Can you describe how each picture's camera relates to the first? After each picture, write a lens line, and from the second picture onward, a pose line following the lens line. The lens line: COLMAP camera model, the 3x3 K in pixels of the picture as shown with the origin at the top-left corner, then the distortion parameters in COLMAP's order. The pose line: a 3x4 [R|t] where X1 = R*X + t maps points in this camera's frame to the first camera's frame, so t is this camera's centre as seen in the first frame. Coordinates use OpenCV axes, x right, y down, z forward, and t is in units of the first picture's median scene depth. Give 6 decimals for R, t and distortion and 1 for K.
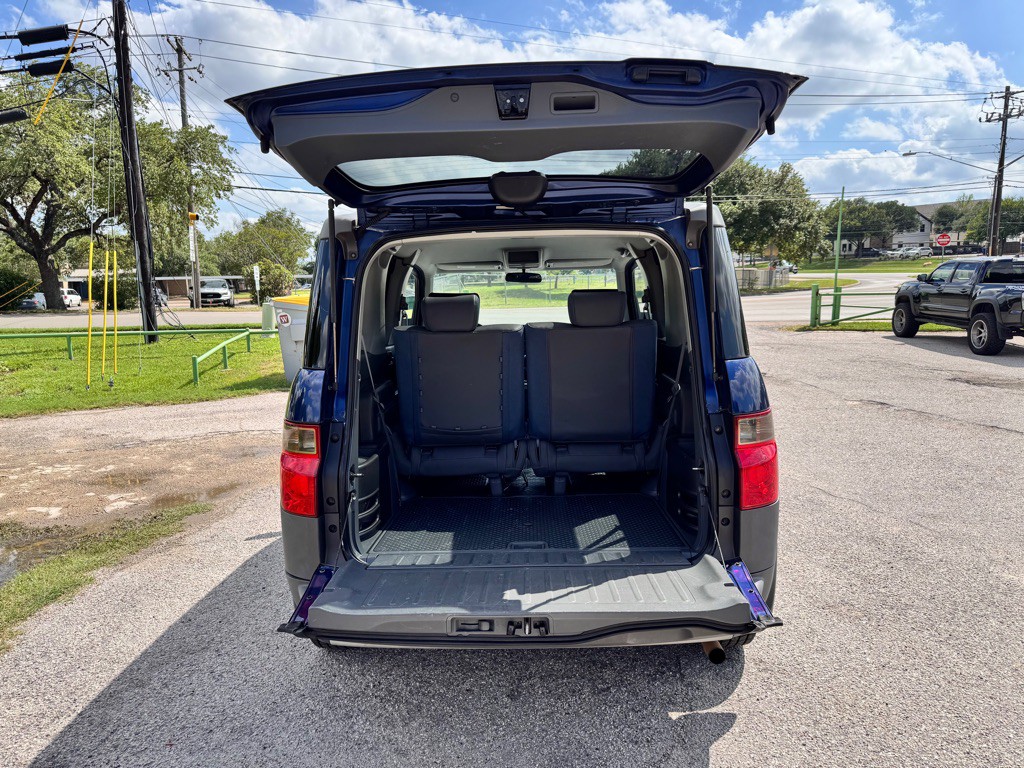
lens RADIAL K [[727.7, 0, 507.2], [0, 727.7, 381.4], [0, 0, 1]] dist [0.020039, -0.023850]
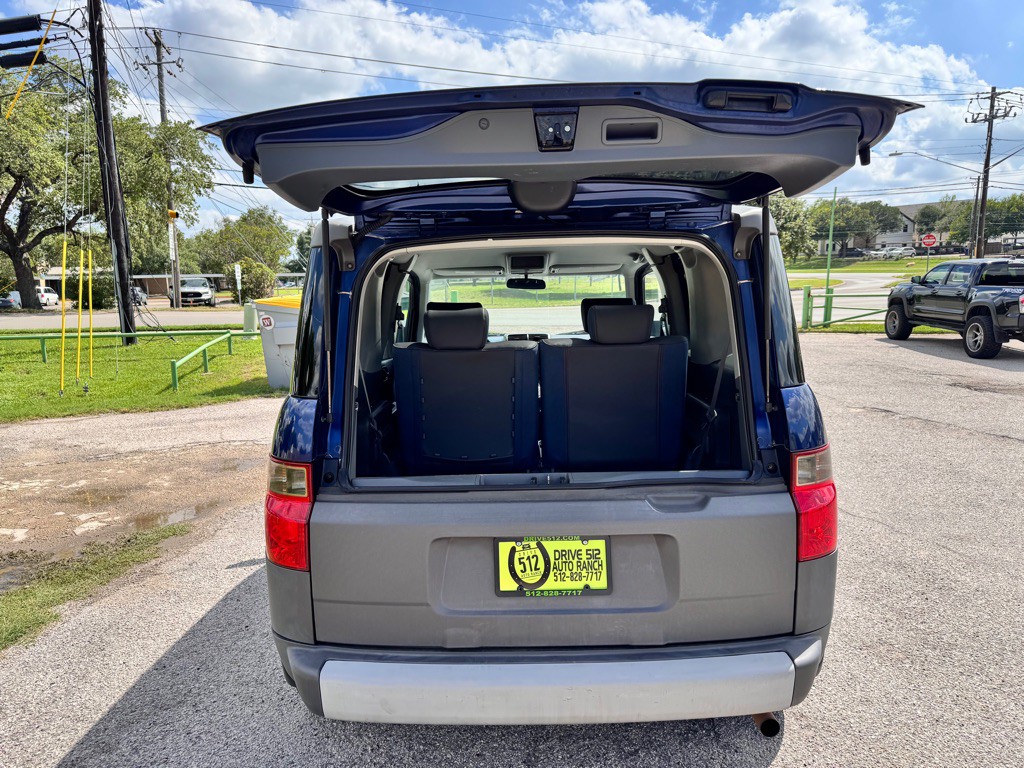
lens RADIAL K [[730.1, 0, 504.1], [0, 730.1, 386.4], [0, 0, 1]] dist [0.010607, -0.011543]
pose [[0.999842, -0.000038, 0.017780, -0.006754], [-0.000106, 0.999967, 0.008126, -0.005685], [-0.017780, -0.008126, 0.999809, 0.019839]]
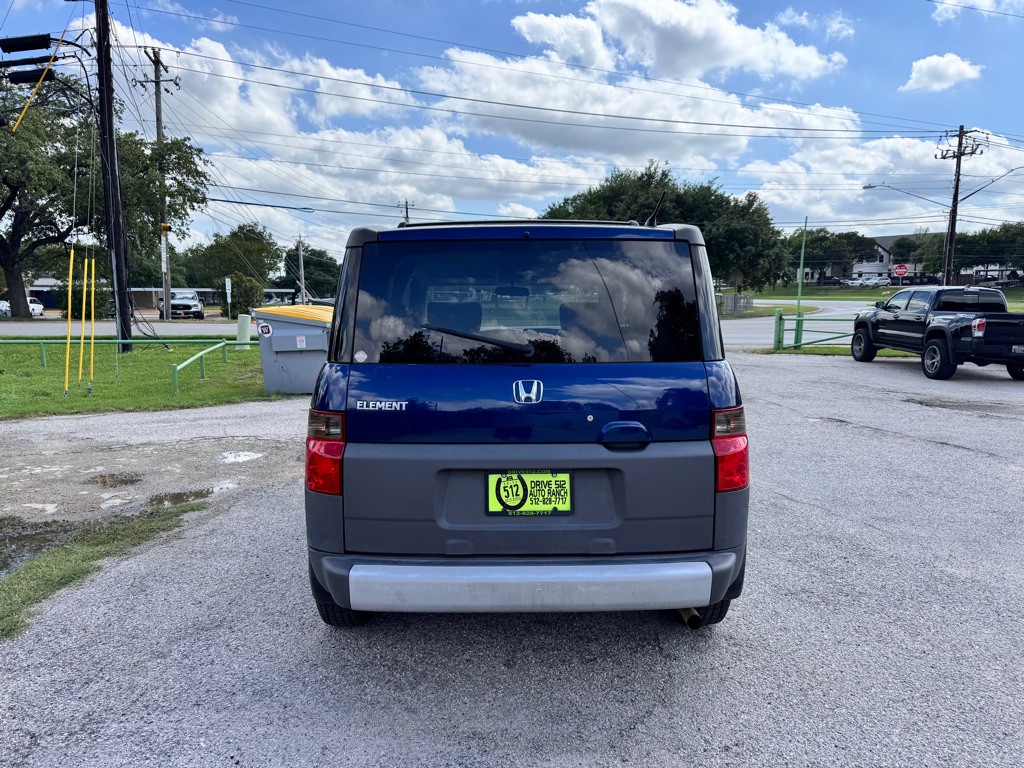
lens RADIAL K [[727.7, 0, 507.2], [0, 727.7, 381.4], [0, 0, 1]] dist [0.020039, -0.023850]
pose [[0.998876, 0.018758, 0.043530, -0.008789], [-0.017582, 0.999474, -0.027245, 0.005720], [-0.044018, 0.026449, 0.998681, -0.019080]]
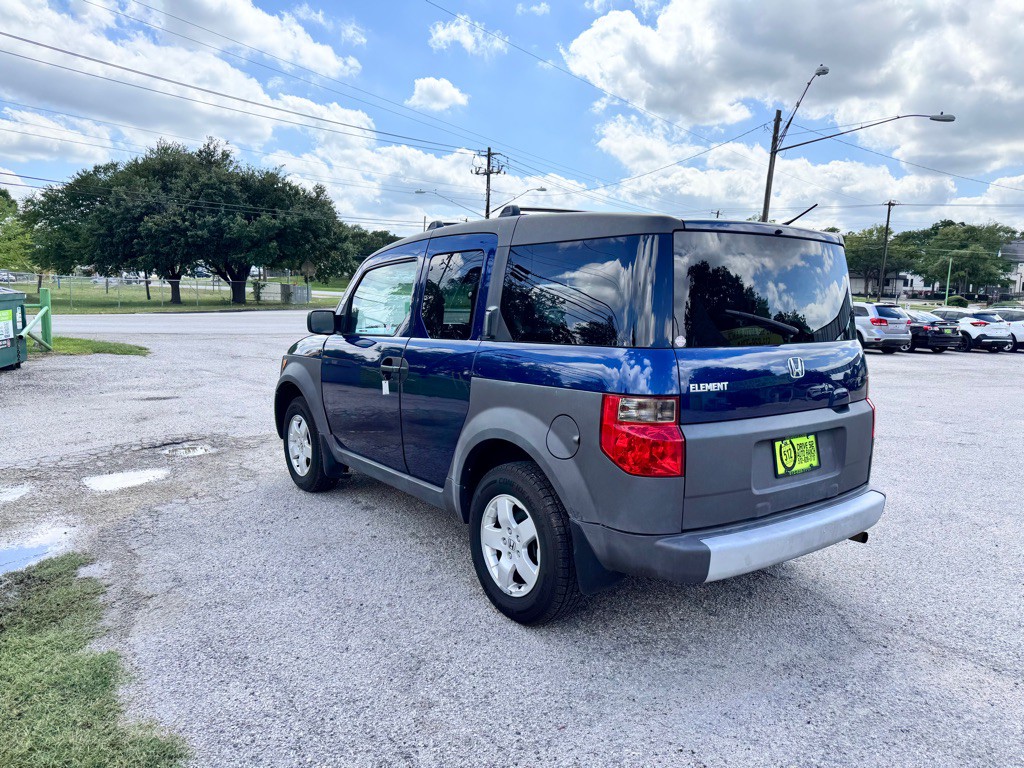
lens RADIAL K [[722.8, 0, 525.4], [0, 722.8, 398.9], [0, 0, 1]] dist [0.027734, -0.051651]
pose [[0.774616, -0.045266, 0.630810, -0.172823], [0.043692, 0.998882, 0.018026, 0.004921], [-0.630921, 0.013598, 0.775728, 0.041218]]
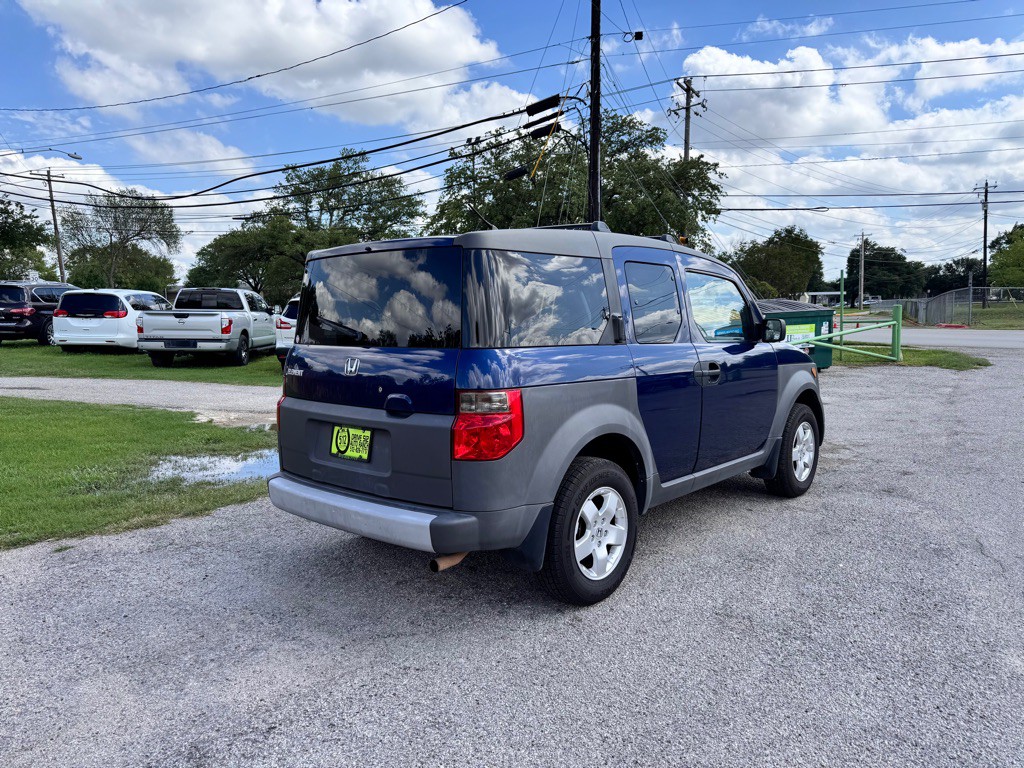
lens RADIAL K [[722.8, 0, 525.4], [0, 722.8, 398.9], [0, 0, 1]] dist [0.027734, -0.051651]
pose [[0.775768, 0.081762, -0.625699, 0.180734], [-0.081578, 0.996244, 0.029039, 0.002436], [0.625723, 0.028515, 0.779524, 0.007344]]
